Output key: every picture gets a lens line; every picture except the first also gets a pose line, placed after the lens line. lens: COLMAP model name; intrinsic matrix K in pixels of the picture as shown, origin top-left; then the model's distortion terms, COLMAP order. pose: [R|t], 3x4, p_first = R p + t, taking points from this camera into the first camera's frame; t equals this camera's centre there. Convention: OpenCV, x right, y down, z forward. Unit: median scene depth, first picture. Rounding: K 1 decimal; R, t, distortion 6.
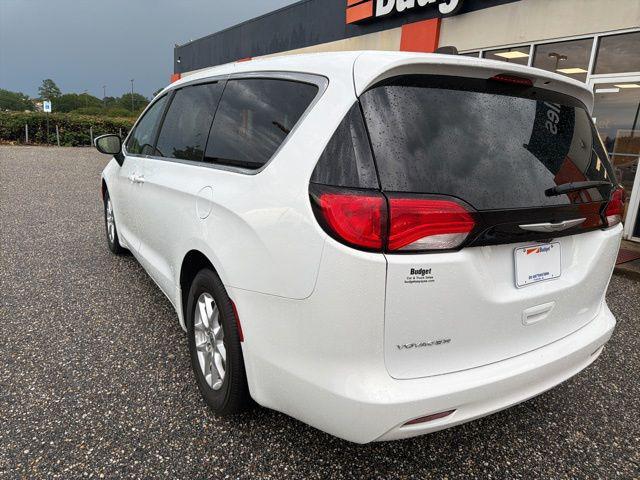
lens RADIAL K [[453.4, 0, 325.1], [0, 453.4, 240.1], [0, 0, 1]] dist [0.024874, -0.027869]
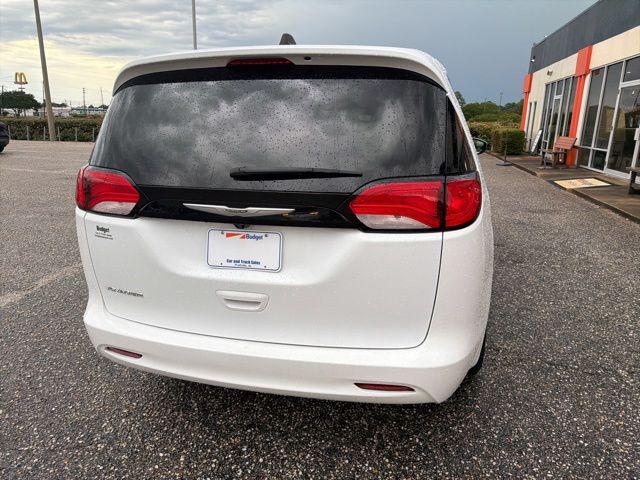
lens RADIAL K [[453.4, 0, 324.4], [0, 453.4, 238.0], [0, 0, 1]] dist [0.024874, -0.027869]
pose [[0.691017, 0.128813, -0.711268, 1.265753], [-0.138531, 0.989354, 0.044589, -0.040382], [0.709439, 0.067721, 0.701505, 0.440919]]
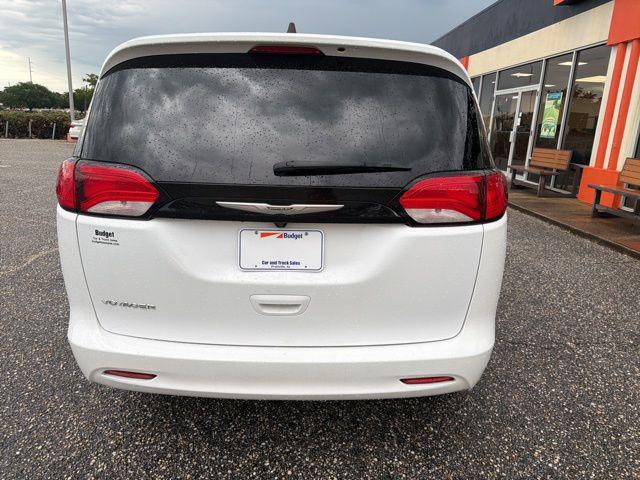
lens RADIAL K [[453.4, 0, 325.1], [0, 453.4, 234.9], [0, 0, 1]] dist [0.024874, -0.027869]
pose [[0.848573, 0.098381, -0.519851, 1.004736], [-0.109070, 0.993983, 0.010071, 0.002766], [0.517714, 0.048154, 0.854198, 0.271433]]
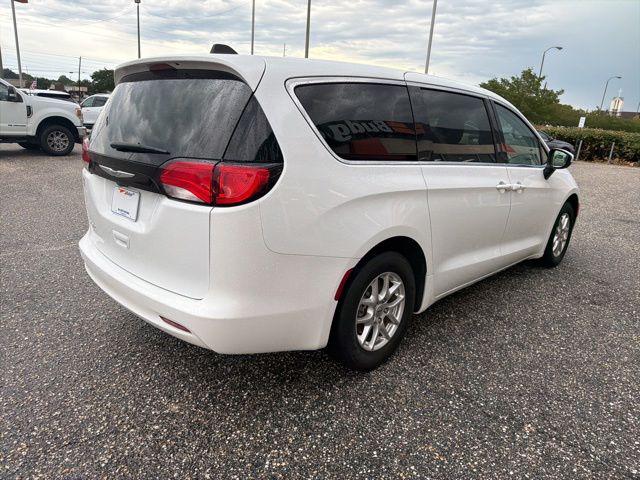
lens RADIAL K [[453.4, 0, 317.2], [0, 453.4, 237.4], [0, 0, 1]] dist [0.024874, -0.027869]
pose [[0.221319, 0.210994, -0.952103, 1.886401], [-0.269655, 0.951488, 0.148176, -0.201930], [0.937179, 0.223945, 0.267478, 1.190223]]
